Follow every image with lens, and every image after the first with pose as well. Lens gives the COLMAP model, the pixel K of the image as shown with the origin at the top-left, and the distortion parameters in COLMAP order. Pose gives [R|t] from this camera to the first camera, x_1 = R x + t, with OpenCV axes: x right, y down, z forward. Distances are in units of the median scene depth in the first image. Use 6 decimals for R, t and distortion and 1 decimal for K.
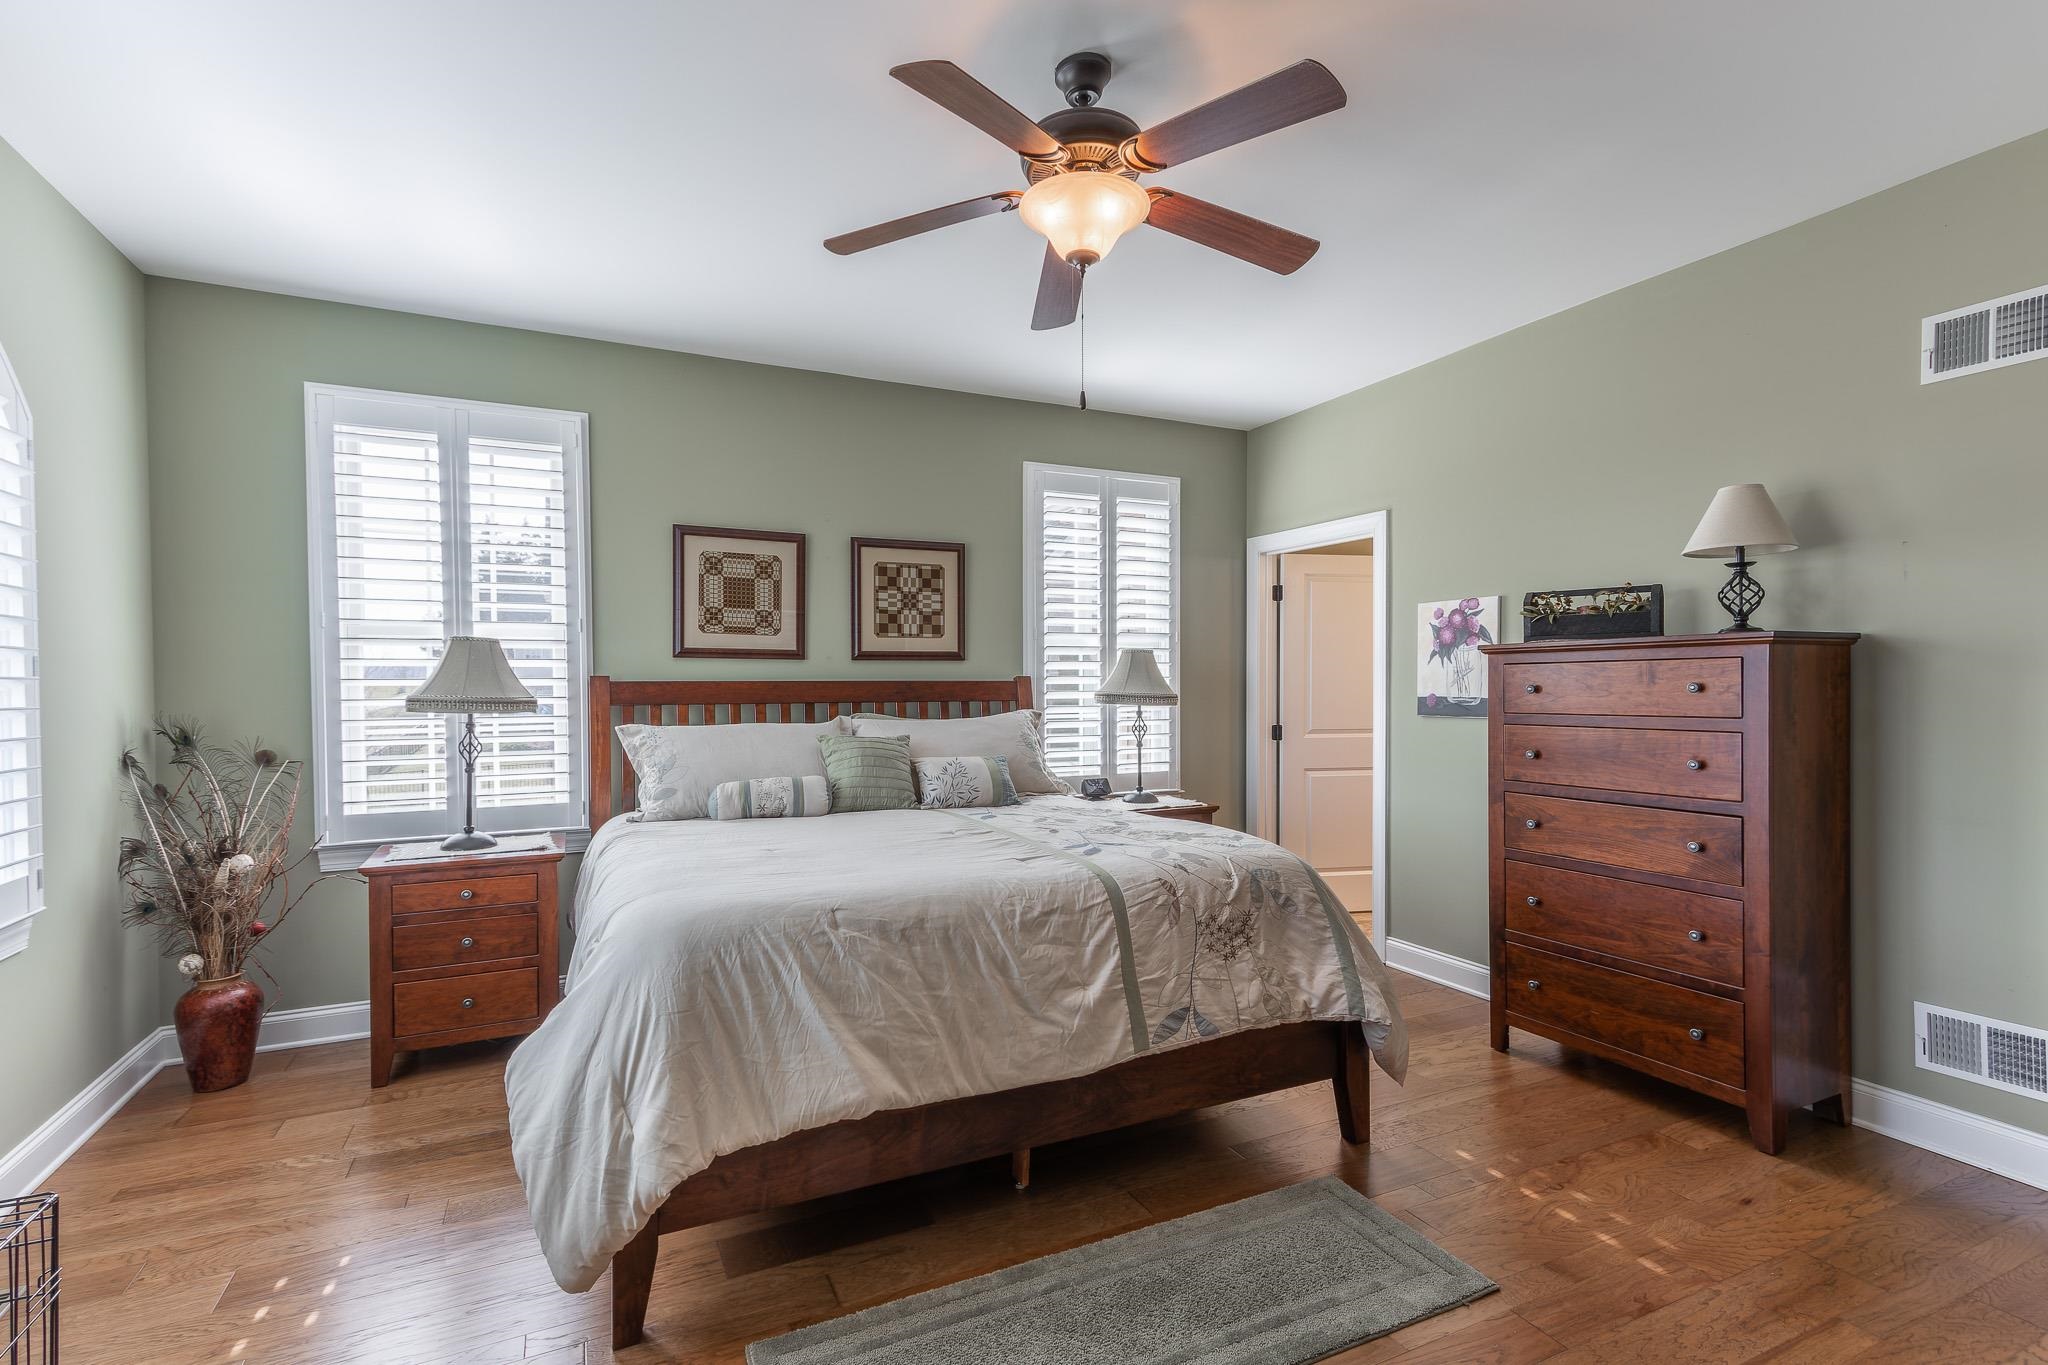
lens RADIAL K [[936.6, 0, 1004.5], [0, 936.6, 696.3], [0, 0, 1]] dist [0.015824, -0.000490]
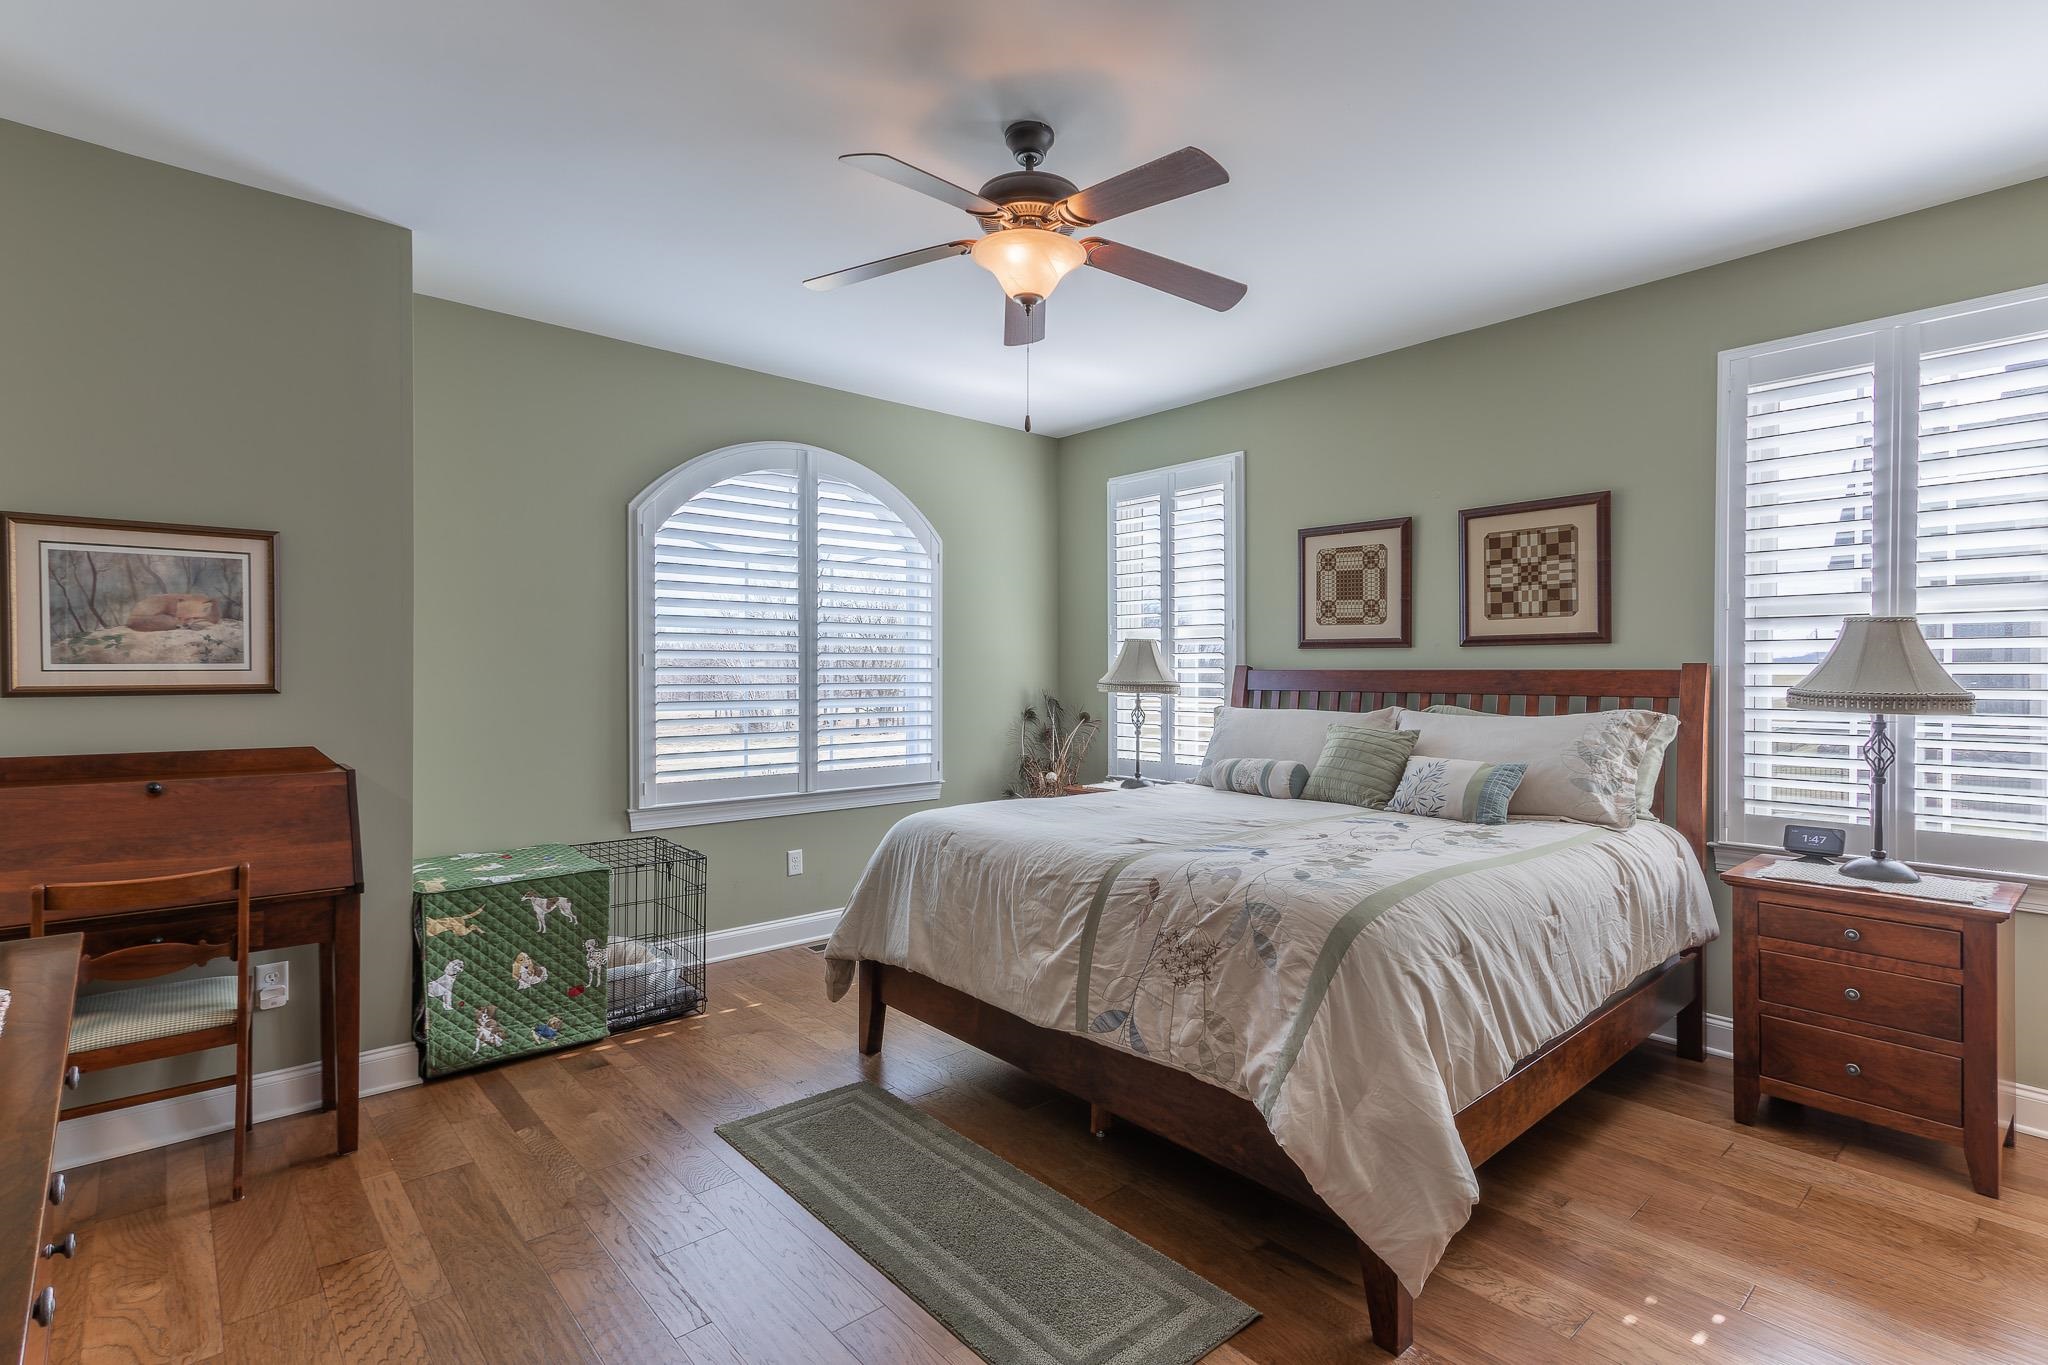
lens RADIAL K [[955.7, 0, 1030.4], [0, 955.7, 675.2], [0, 0, 1]] dist [0.020367, 0.000056]
pose [[0.299461, 0.008343, -0.954072, 0.617571], [-0.014802, 0.999882, 0.004098, -0.009164], [0.953994, 0.012895, 0.299550, 0.341950]]
